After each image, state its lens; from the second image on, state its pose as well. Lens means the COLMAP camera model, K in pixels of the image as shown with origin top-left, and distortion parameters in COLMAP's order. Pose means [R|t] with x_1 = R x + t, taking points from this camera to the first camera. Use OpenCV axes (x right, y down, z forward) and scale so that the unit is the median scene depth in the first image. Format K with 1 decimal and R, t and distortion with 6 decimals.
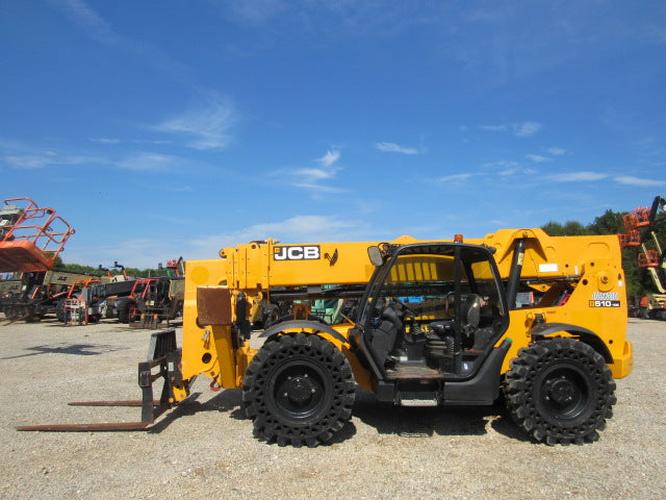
lens RADIAL K [[475.6, 0, 333.0], [0, 475.6, 250.0], [0, 0, 1]] dist [-0.032256, 0.004050]
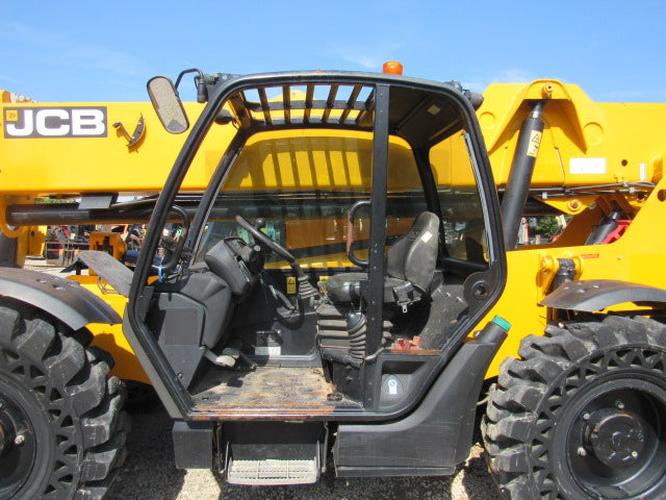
lens RADIAL K [[475.6, 0, 333.0], [0, 475.6, 250.0], [0, 0, 1]] dist [-0.032256, 0.004050]
pose [[0.999703, 0.011999, 0.021225, 0.198423], [-0.014663, 0.991379, 0.130200, 0.070436], [-0.019480, -0.130472, 0.991261, 0.555945]]
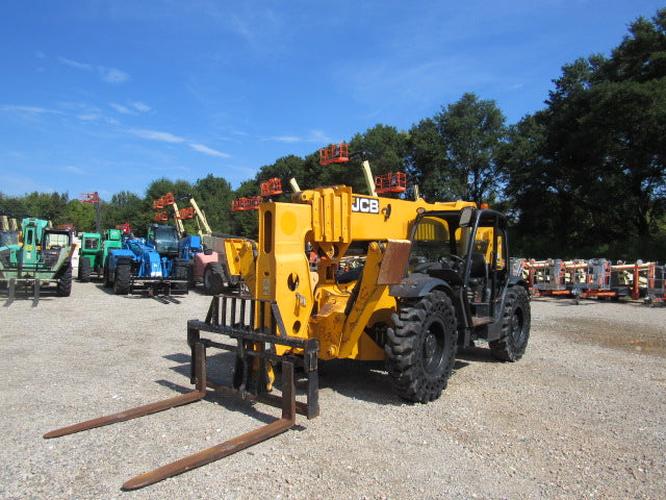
lens RADIAL K [[475.6, 0, 333.0], [0, 475.6, 250.0], [0, 0, 1]] dist [-0.032256, 0.004050]
pose [[0.665002, 0.020224, 0.746567, -0.855026], [-0.093141, 0.994075, 0.056036, 0.049507], [-0.741011, -0.106800, 0.662946, 0.452773]]
